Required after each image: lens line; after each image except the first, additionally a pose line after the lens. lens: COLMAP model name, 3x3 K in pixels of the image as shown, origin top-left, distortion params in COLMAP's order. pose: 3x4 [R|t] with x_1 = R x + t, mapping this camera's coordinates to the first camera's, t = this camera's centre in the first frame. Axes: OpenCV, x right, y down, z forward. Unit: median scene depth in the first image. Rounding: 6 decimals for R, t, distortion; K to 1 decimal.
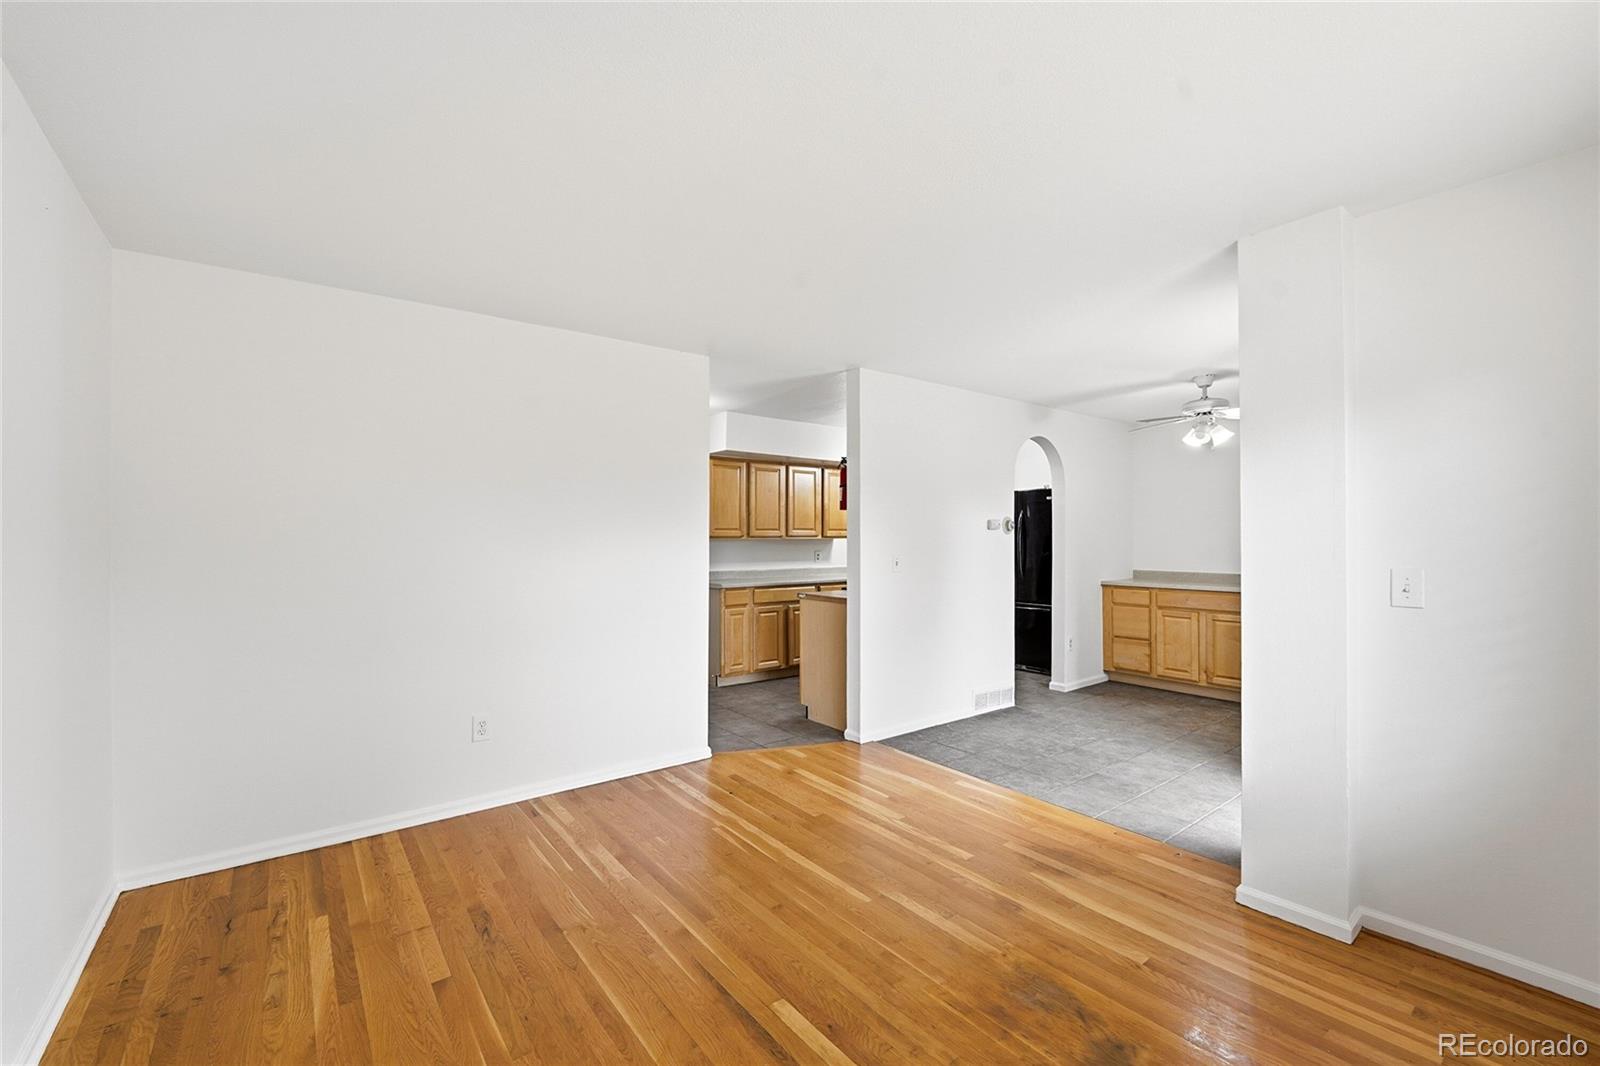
lens RADIAL K [[673.6, 0, 800.0], [0, 673.6, 533.0], [0, 0, 1]] dist [-0.009287, -0.000167]
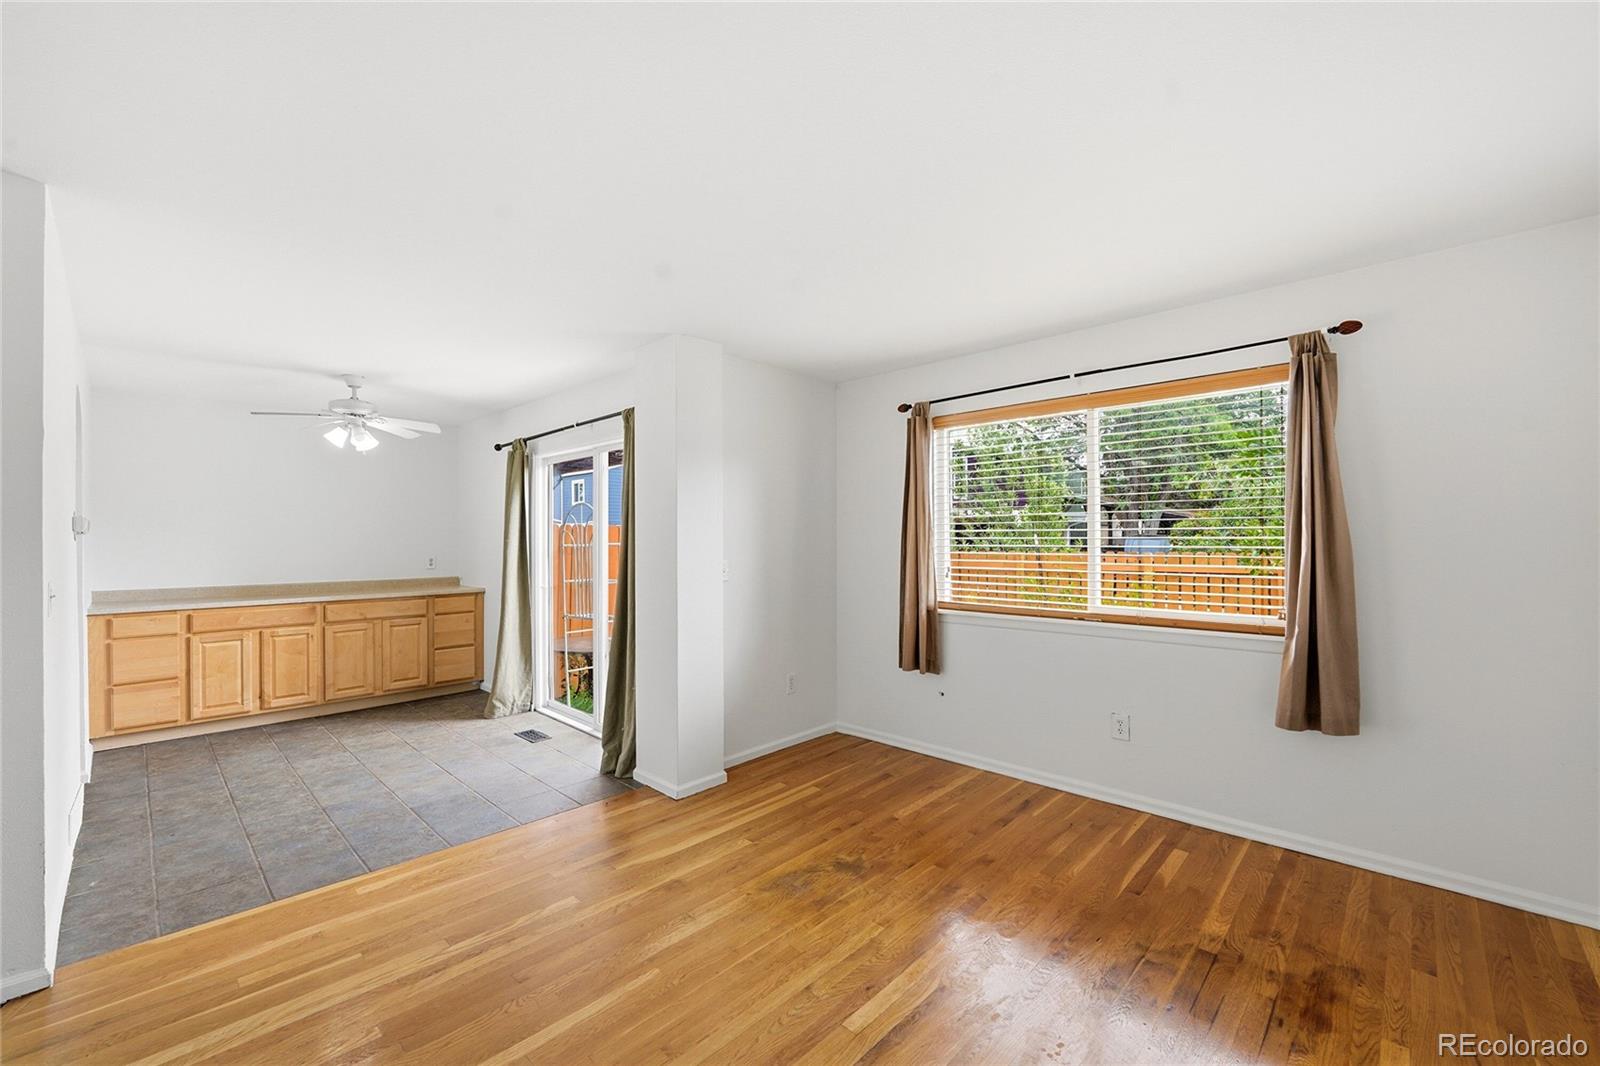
lens RADIAL K [[648.2, 0, 788.7], [0, 648.2, 536.9], [0, 0, 1]] dist [-0.006795, -0.000527]
pose [[-0.142433, 0.007127, 0.989779, -0.654099], [-0.000677, 0.999973, -0.007298, 0.003871], [-0.989804, -0.001710, -0.142425, 0.848099]]
